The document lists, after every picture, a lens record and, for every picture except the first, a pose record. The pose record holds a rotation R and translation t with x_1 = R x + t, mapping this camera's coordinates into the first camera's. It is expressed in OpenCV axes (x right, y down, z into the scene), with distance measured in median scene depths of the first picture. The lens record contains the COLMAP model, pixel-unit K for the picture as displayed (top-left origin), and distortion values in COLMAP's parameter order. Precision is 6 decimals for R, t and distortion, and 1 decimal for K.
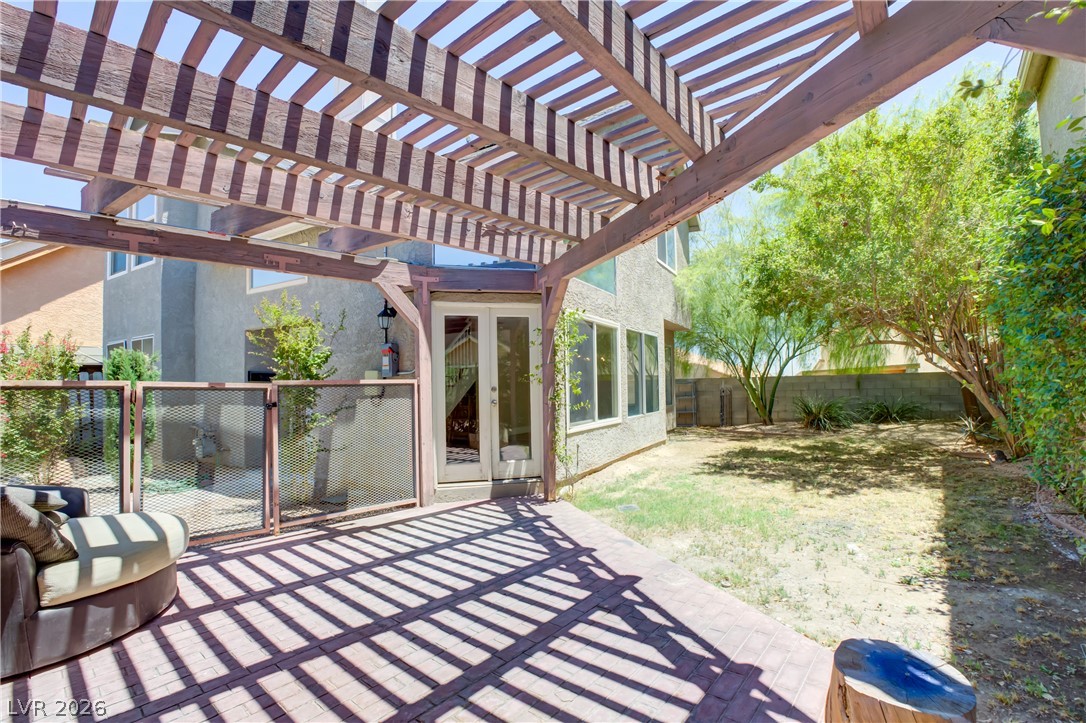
lens RADIAL K [[475.8, 0, 555.2], [0, 475.8, 386.3], [0, 0, 1]] dist [-0.042922, 0.000116]
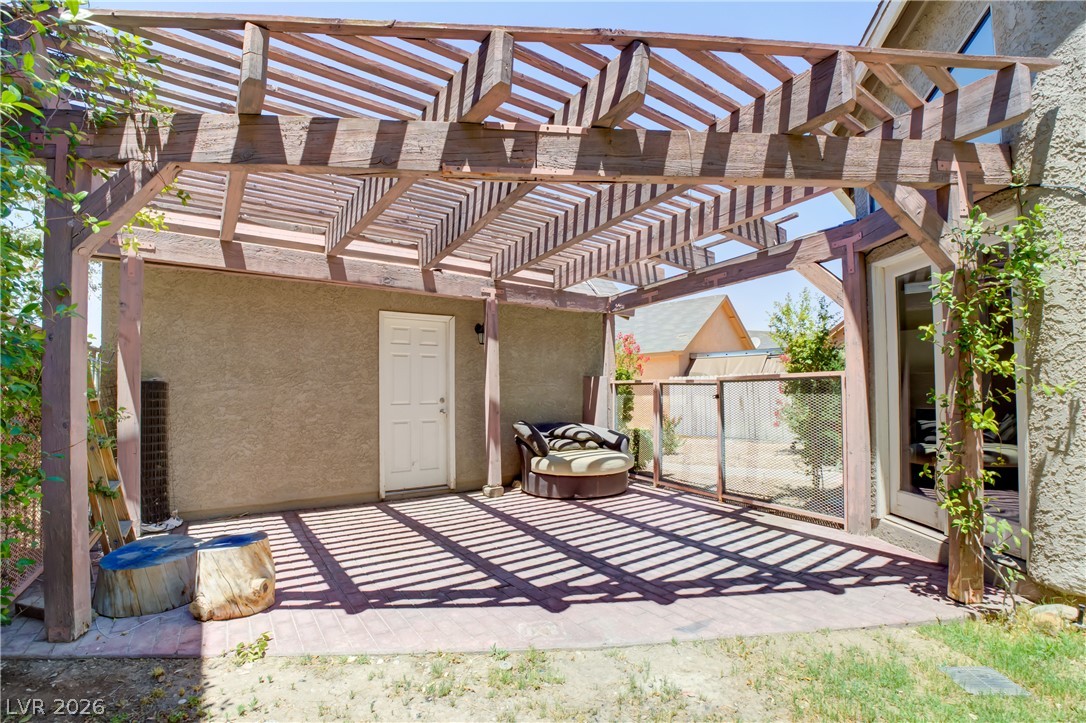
lens RADIAL K [[475.8, 0, 555.2], [0, 475.8, 386.3], [0, 0, 1]] dist [-0.042922, 0.000116]
pose [[-0.267211, -0.000451, -0.963638, 0.769669], [0.025690, 0.999641, -0.007592, 0.006891], [0.963296, -0.026784, -0.267104, 0.959703]]
